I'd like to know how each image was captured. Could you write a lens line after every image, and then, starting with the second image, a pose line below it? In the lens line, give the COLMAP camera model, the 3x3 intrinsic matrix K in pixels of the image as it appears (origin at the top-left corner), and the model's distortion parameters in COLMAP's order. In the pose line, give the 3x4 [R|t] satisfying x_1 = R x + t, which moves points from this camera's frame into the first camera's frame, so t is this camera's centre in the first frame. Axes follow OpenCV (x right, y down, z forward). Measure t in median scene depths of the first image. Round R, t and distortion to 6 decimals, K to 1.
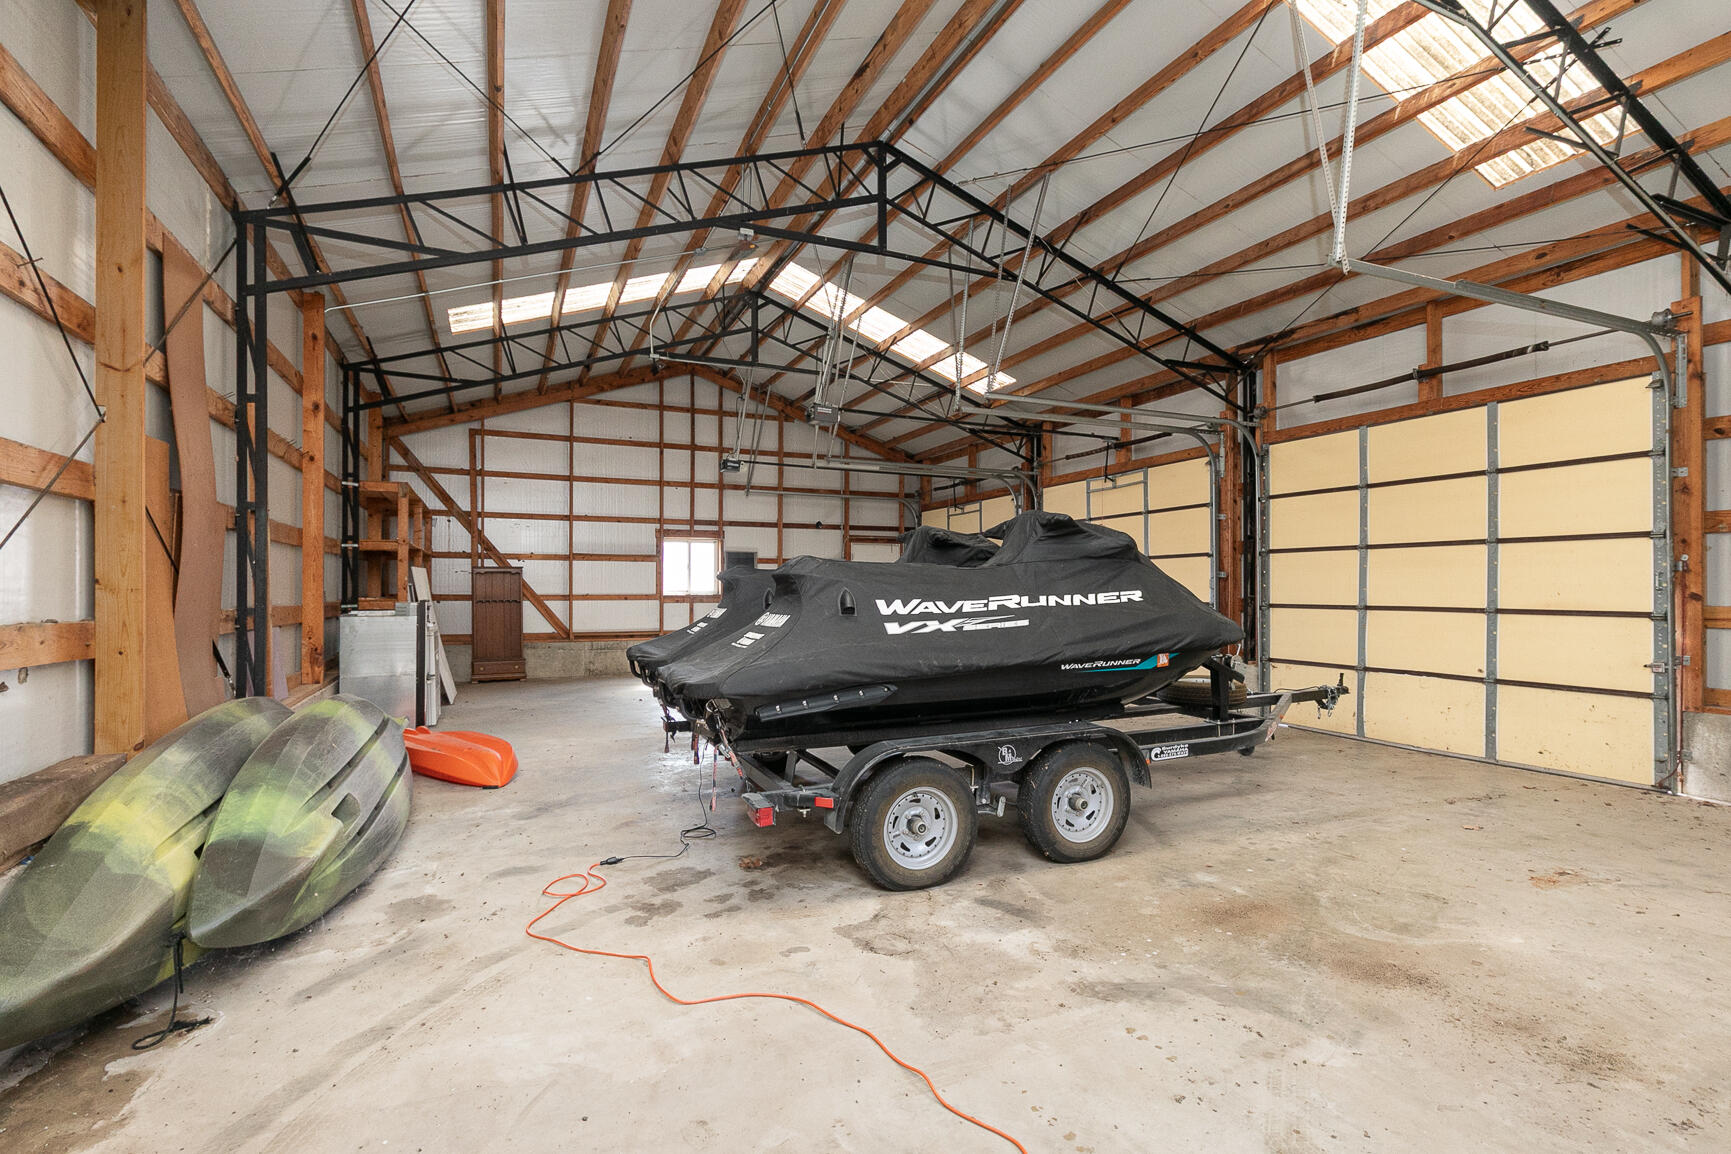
lens RADIAL K [[807.6, 0, 865.5], [0, 807.6, 577.0], [0, 0, 1]] dist [0.001610, -0.000037]
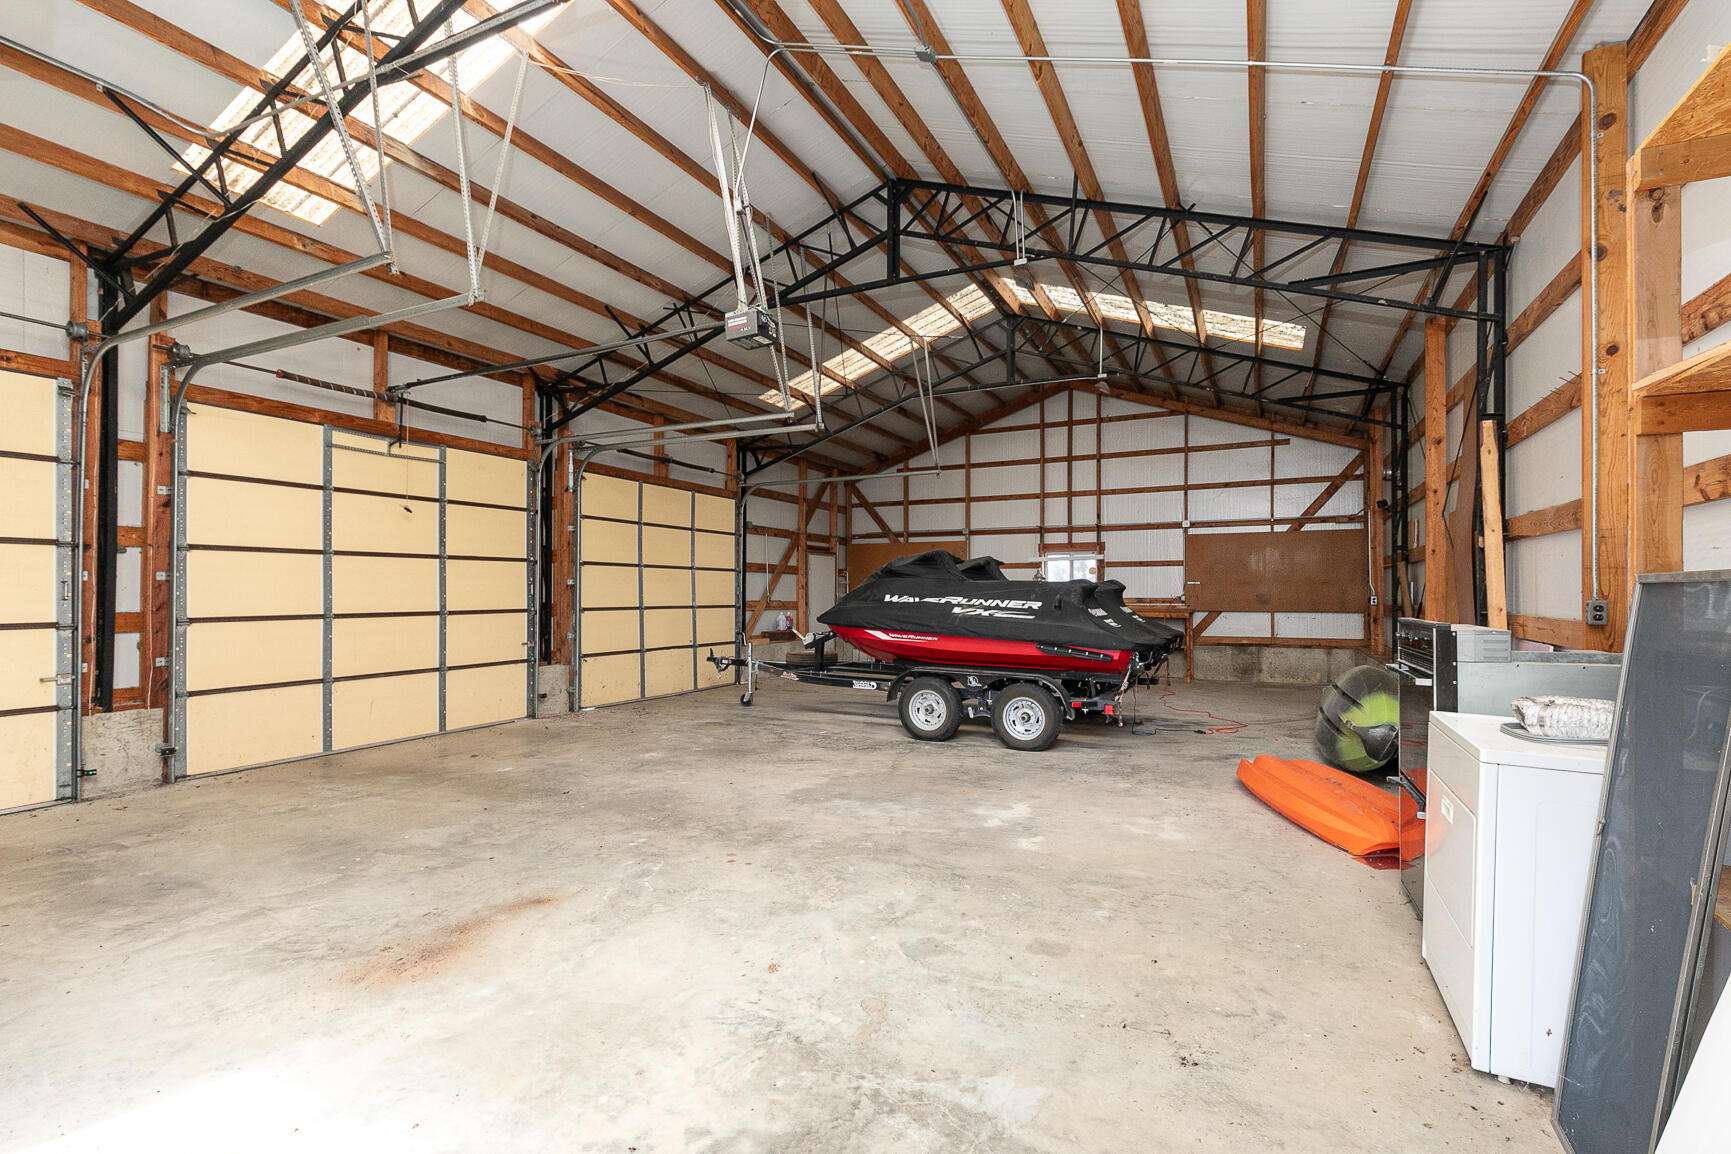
lens RADIAL K [[798.6, 0, 865.7], [0, 798.6, 601.9], [0, 0, 1]] dist [0.001416, 0.000109]
pose [[-0.635335, -0.004617, 0.772223, -0.598229], [-0.008191, 0.999966, -0.000761, 0.020713], [-0.772193, -0.006809, -0.635351, 1.304178]]
